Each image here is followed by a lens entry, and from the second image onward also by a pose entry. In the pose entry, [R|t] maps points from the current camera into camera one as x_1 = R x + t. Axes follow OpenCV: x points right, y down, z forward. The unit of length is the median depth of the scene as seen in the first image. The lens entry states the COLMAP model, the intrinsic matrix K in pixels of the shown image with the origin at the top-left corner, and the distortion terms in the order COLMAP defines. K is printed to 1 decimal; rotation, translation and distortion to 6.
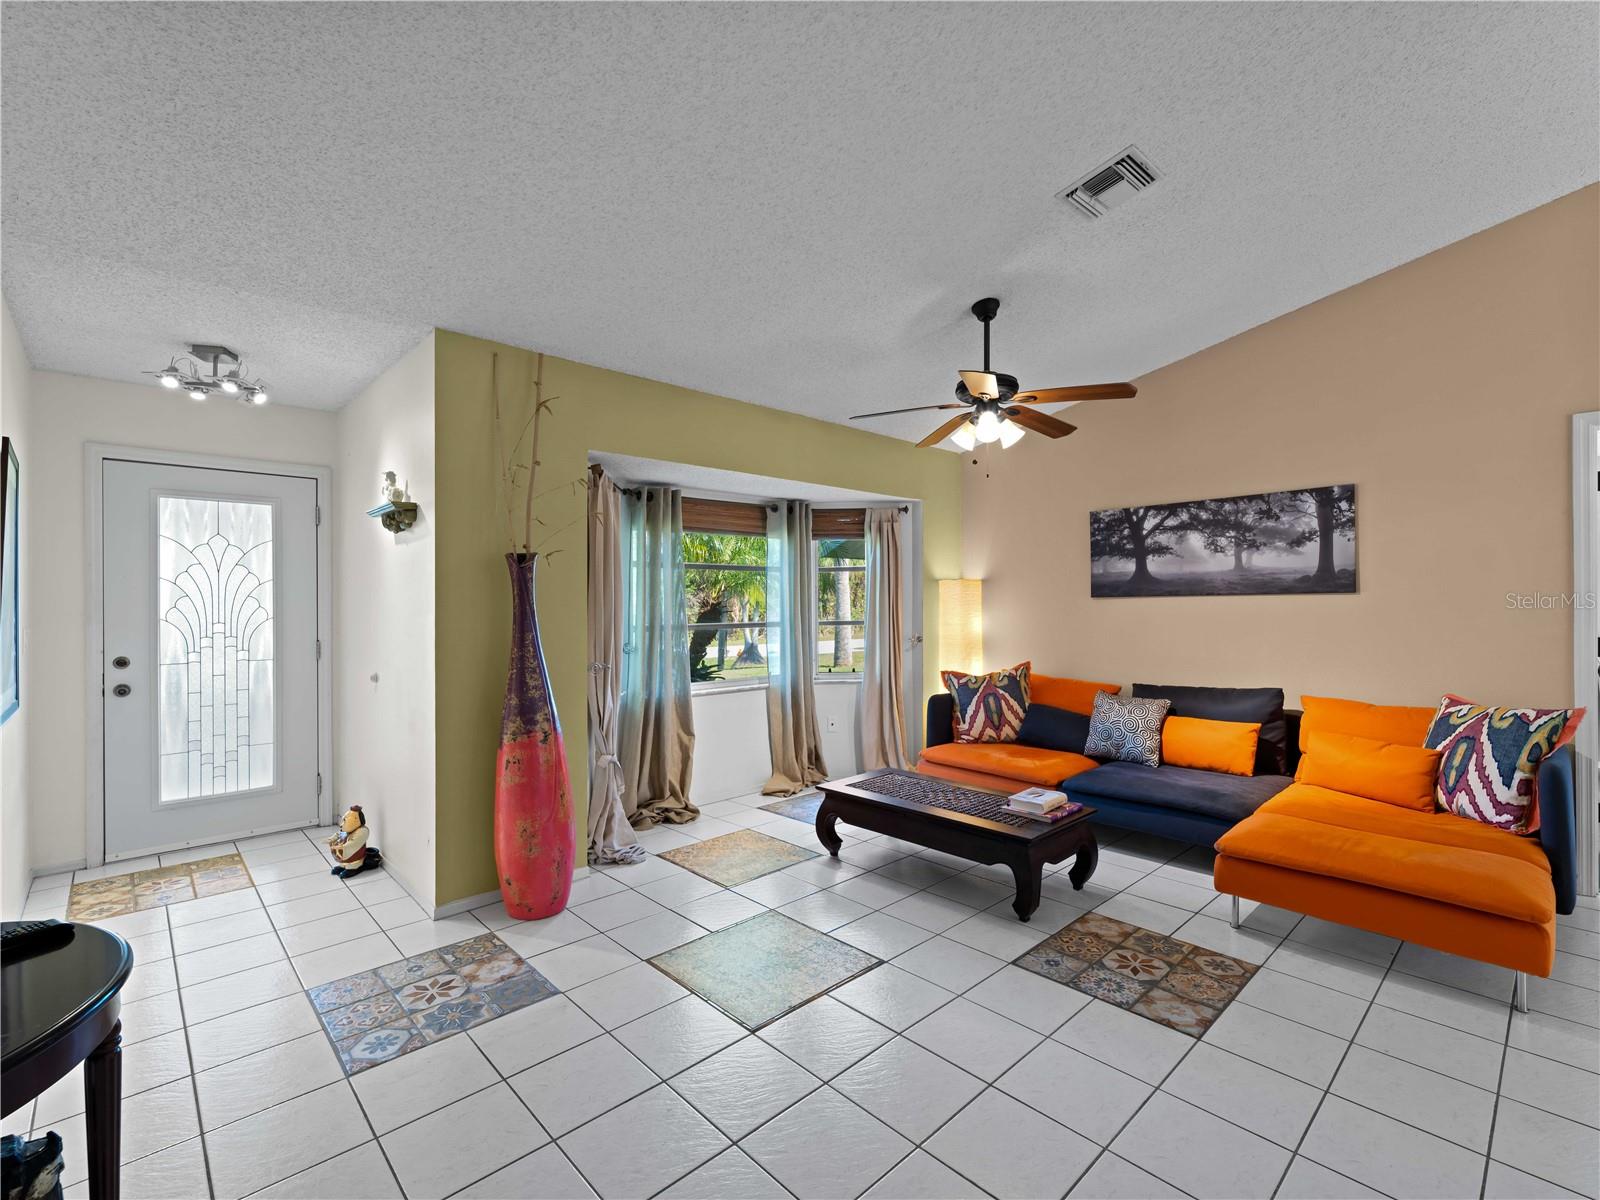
lens RADIAL K [[726.4, 0, 797.7], [0, 726.4, 607.4], [0, 0, 1]] dist [-0.001855, -0.000135]
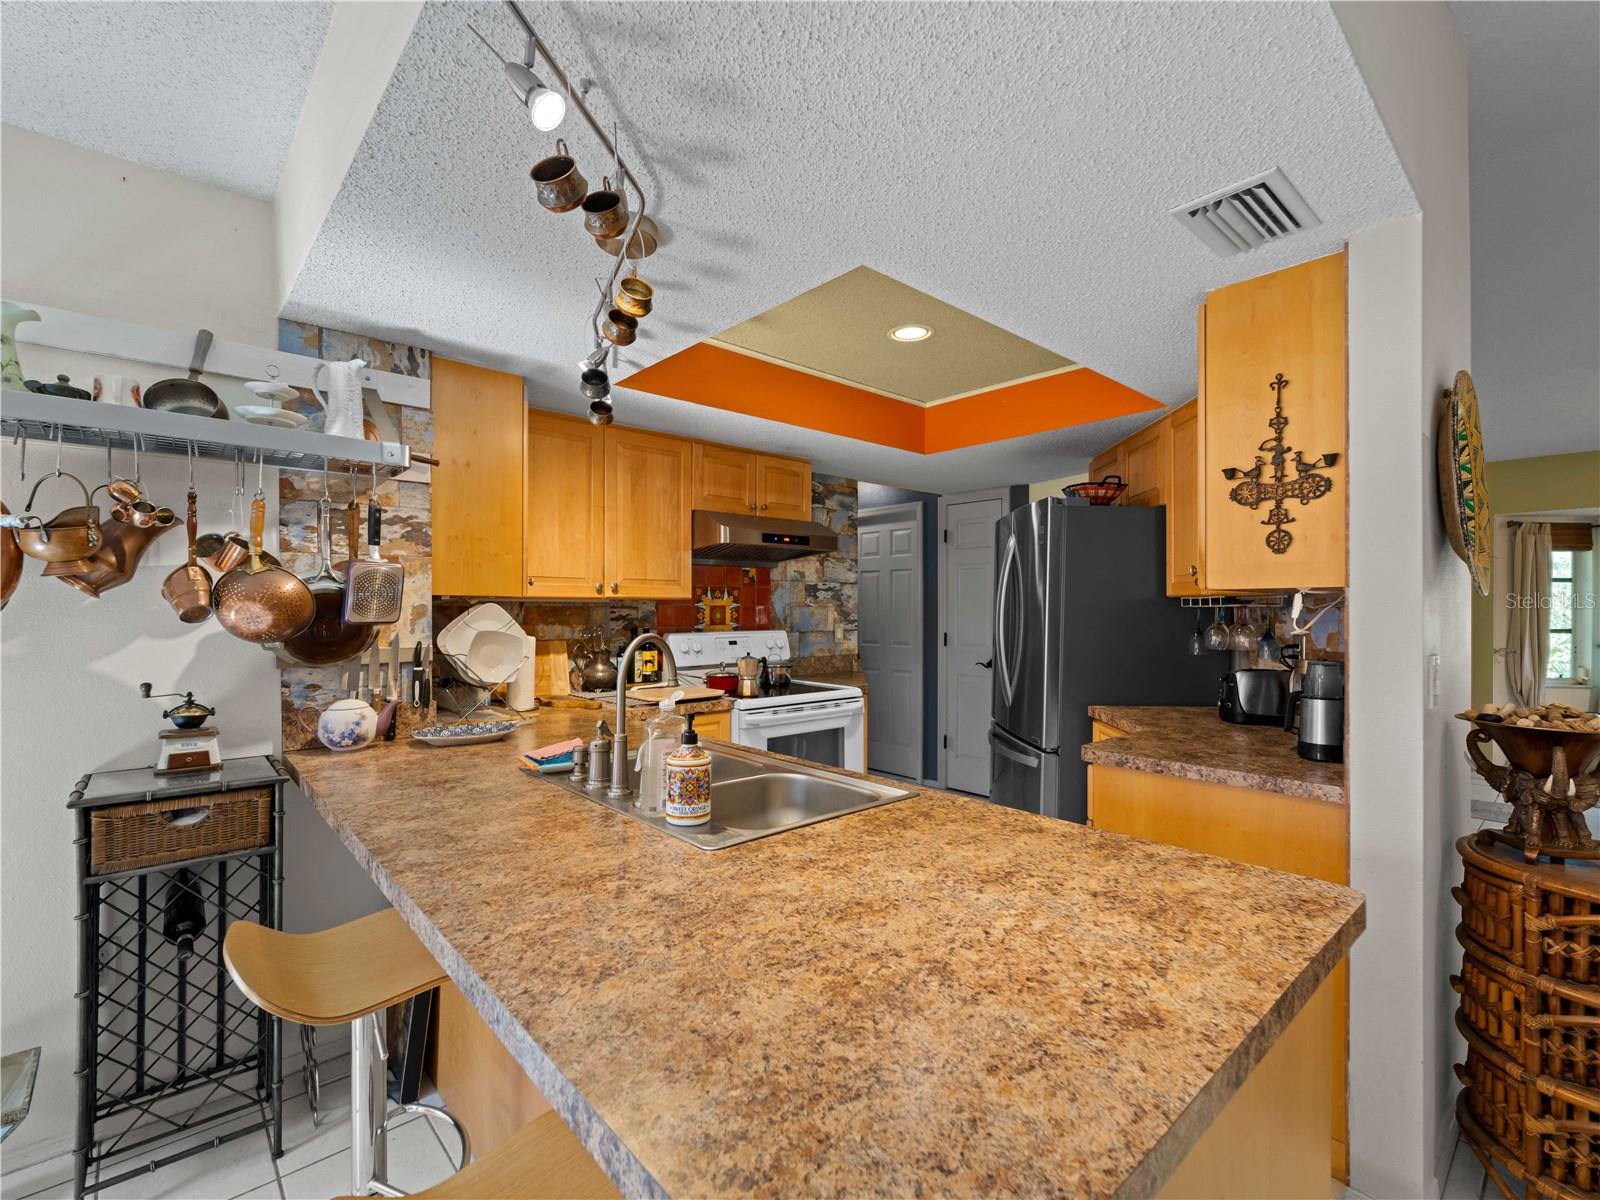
lens RADIAL K [[726.4, 0, 797.7], [0, 726.4, 607.4], [0, 0, 1]] dist [-0.001855, -0.000135]
pose [[-0.019428, 0.001373, -0.999810, 1.123004], [-0.009696, 0.999952, 0.001561, 0.000149], [0.999764, 0.009724, -0.019414, -0.424432]]
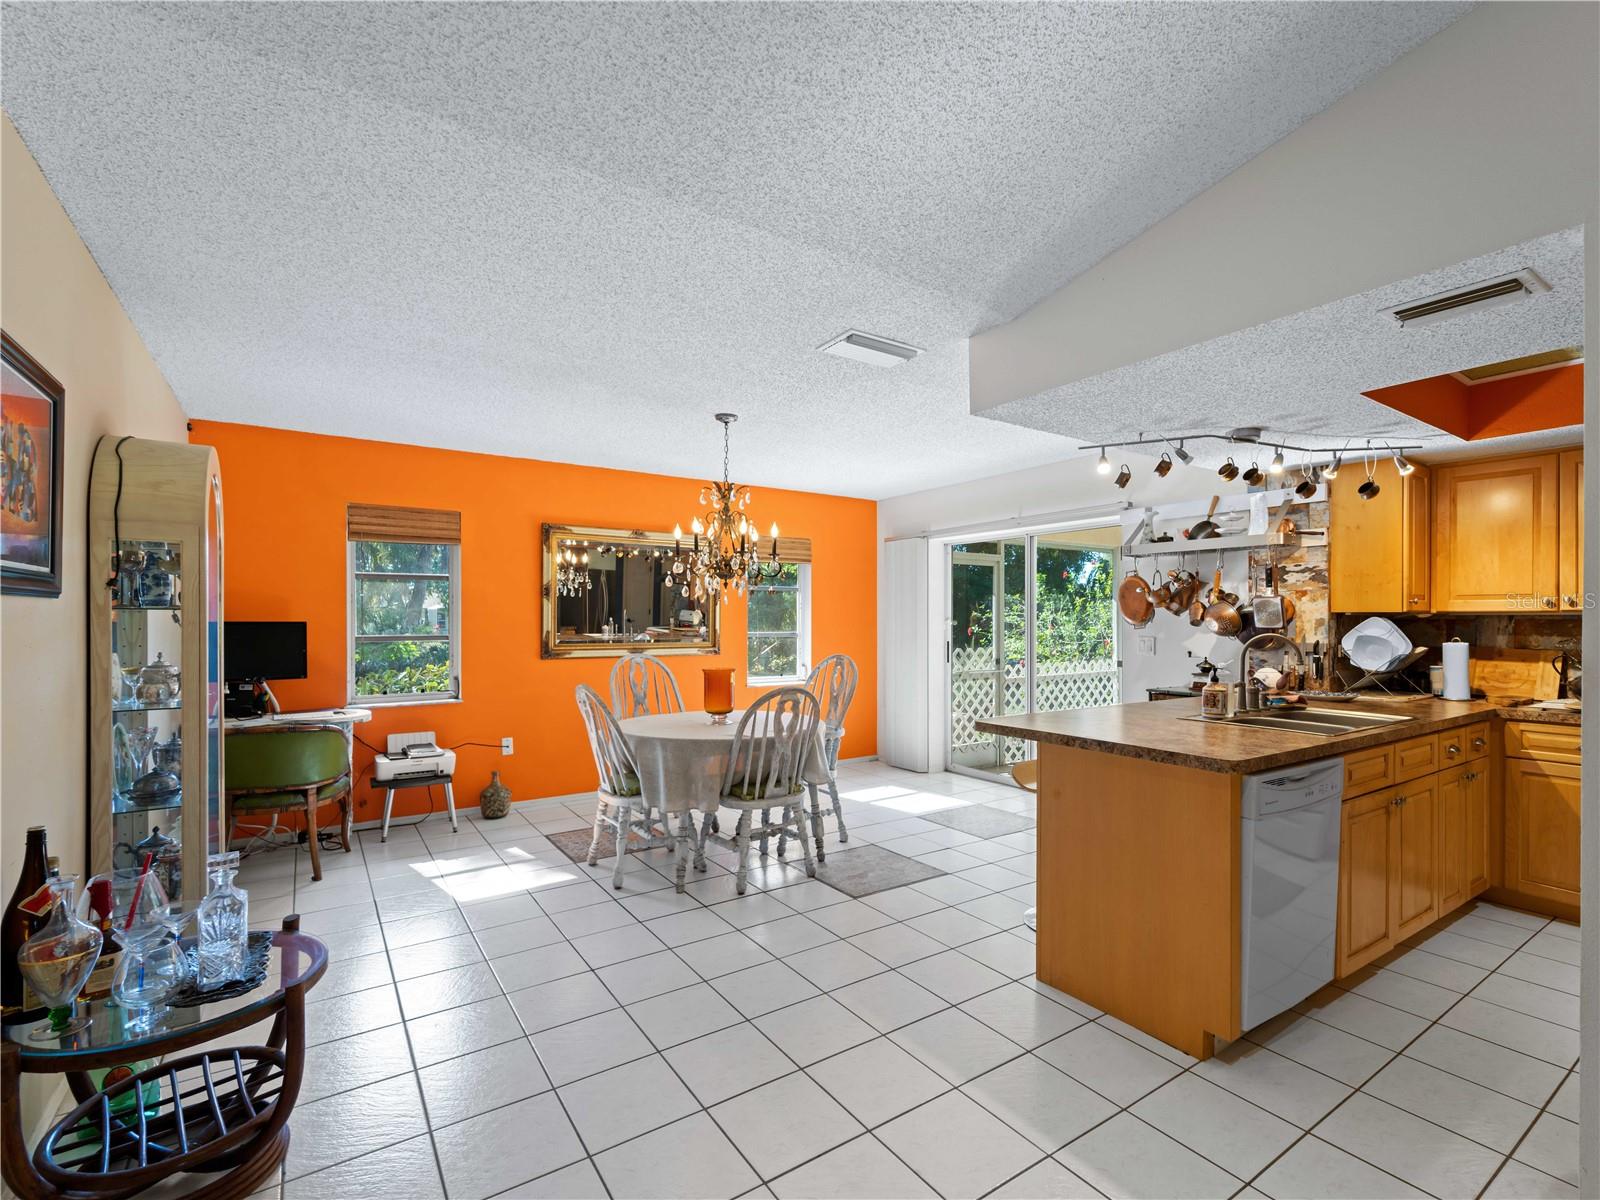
lens RADIAL K [[731.0, 0, 800.4], [0, 731.0, 619.7], [0, 0, 1]] dist [-0.000756, -0.001048]
pose [[-0.987040, 0.000876, 0.160472, 1.082967], [0.002201, 0.999965, 0.008082, -0.005572], [-0.160459, 0.008331, -0.987007, 0.303397]]
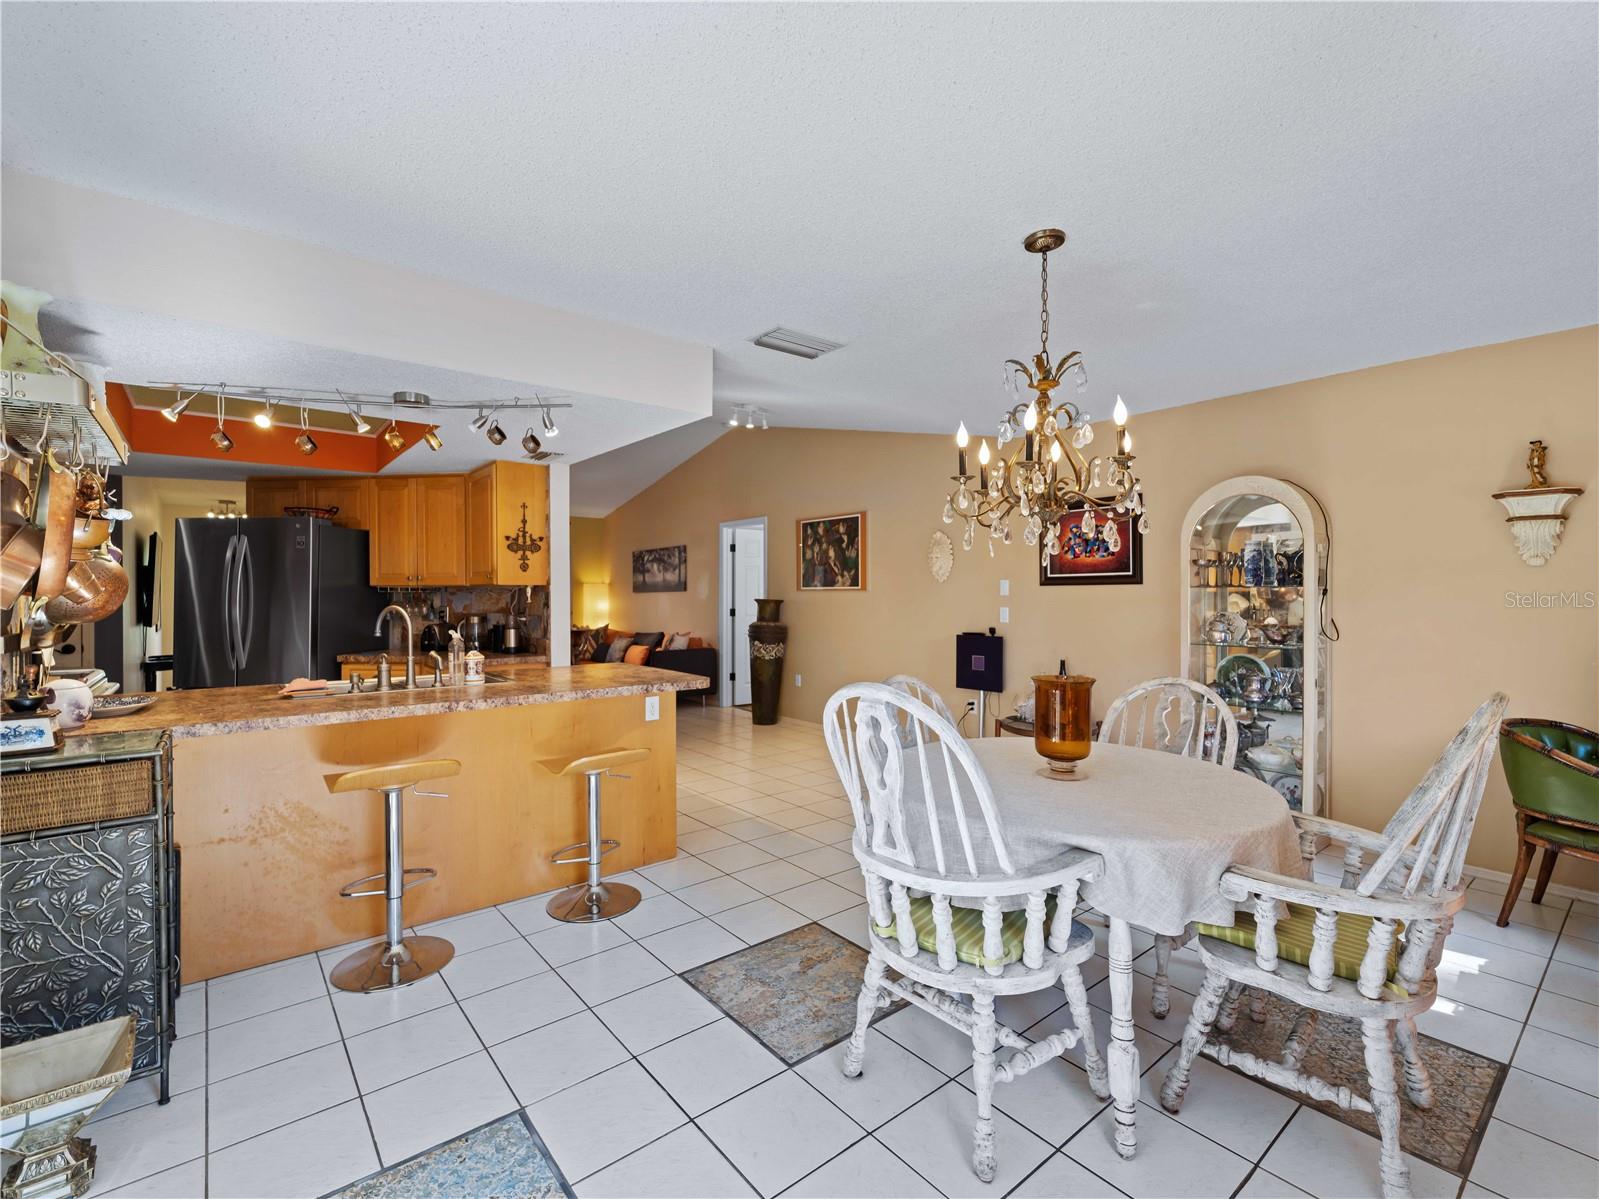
lens RADIAL K [[718.7, 0, 804.4], [0, 718.7, 599.7], [0, 0, 1]] dist [-0.001098, -0.000732]
pose [[0.998058, 0.004322, -0.062146, 1.188536], [-0.004393, 0.999990, -0.001007, 0.008667], [0.062141, 0.001278, 0.998067, -1.209842]]
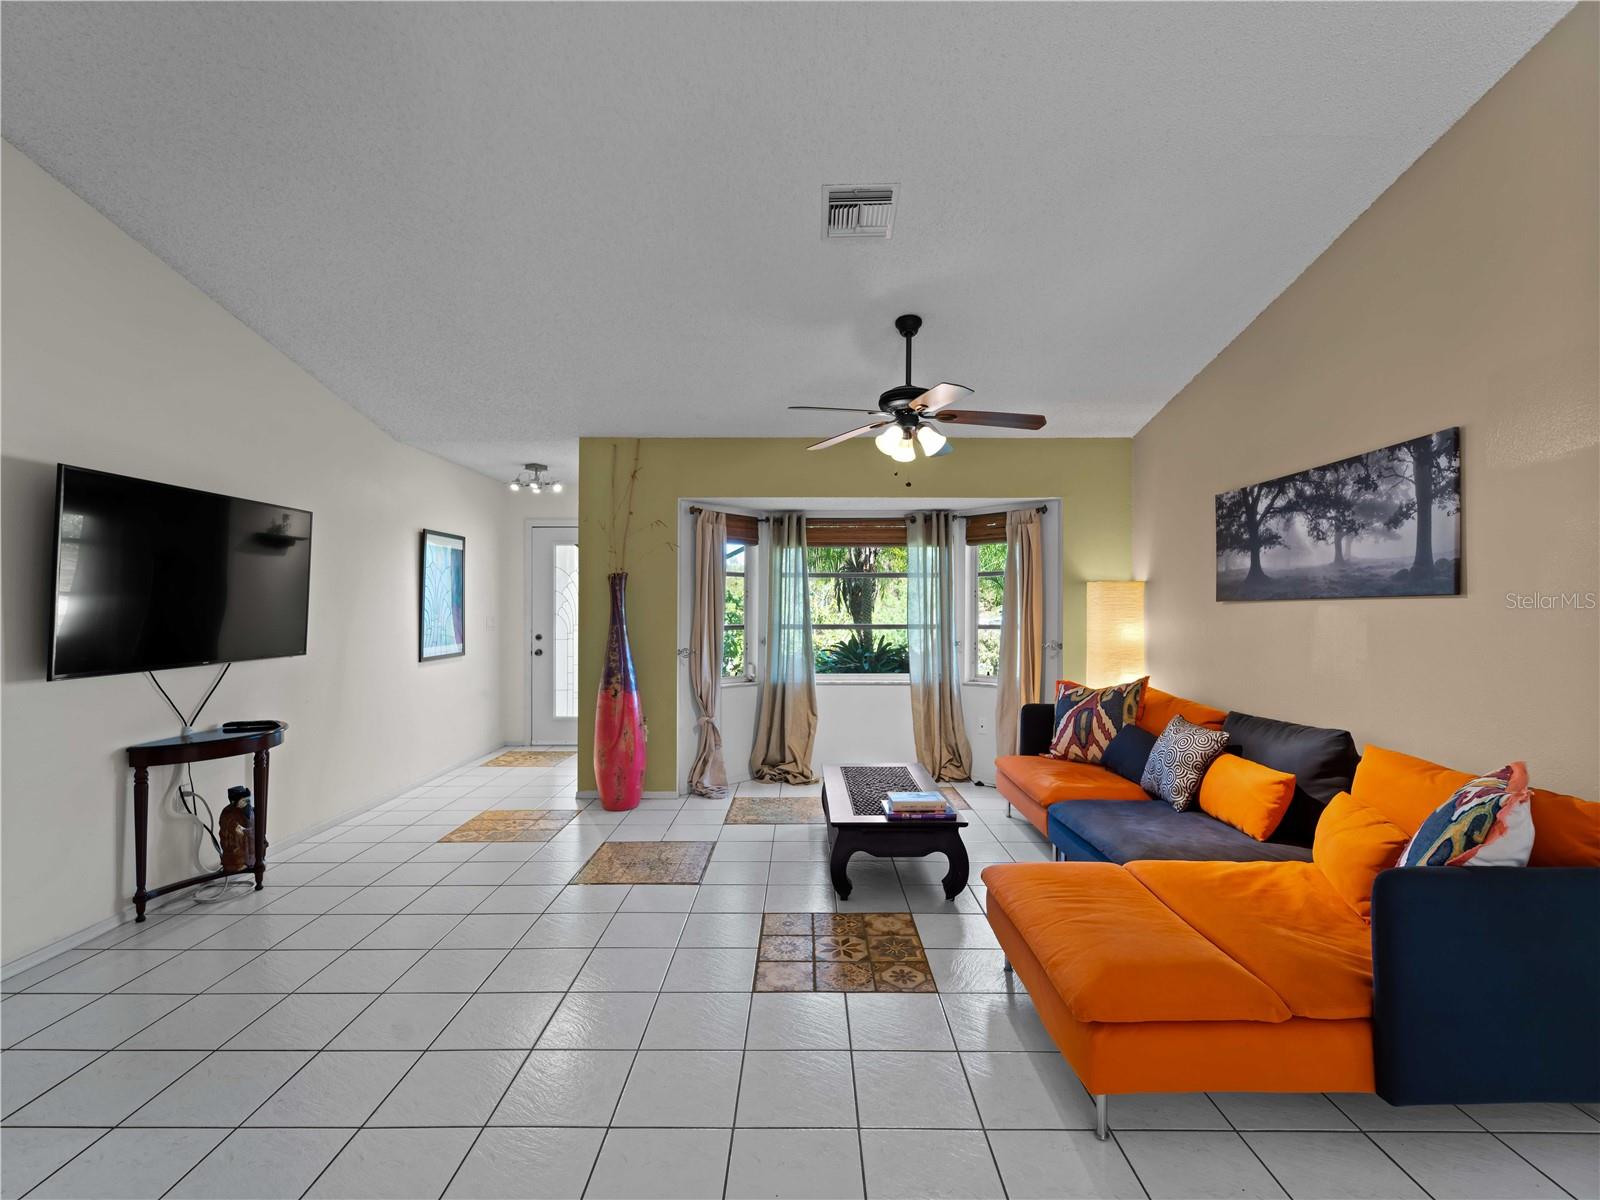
lens RADIAL K [[726.4, 0, 797.7], [0, 726.4, 607.4], [0, 0, 1]] dist [-0.001855, -0.000135]
pose [[0.721684, 0.005515, -0.692201, 0.721057], [-0.007666, 0.999971, -0.000025, -0.004271], [0.692180, 0.005324, 0.721705, 0.115530]]
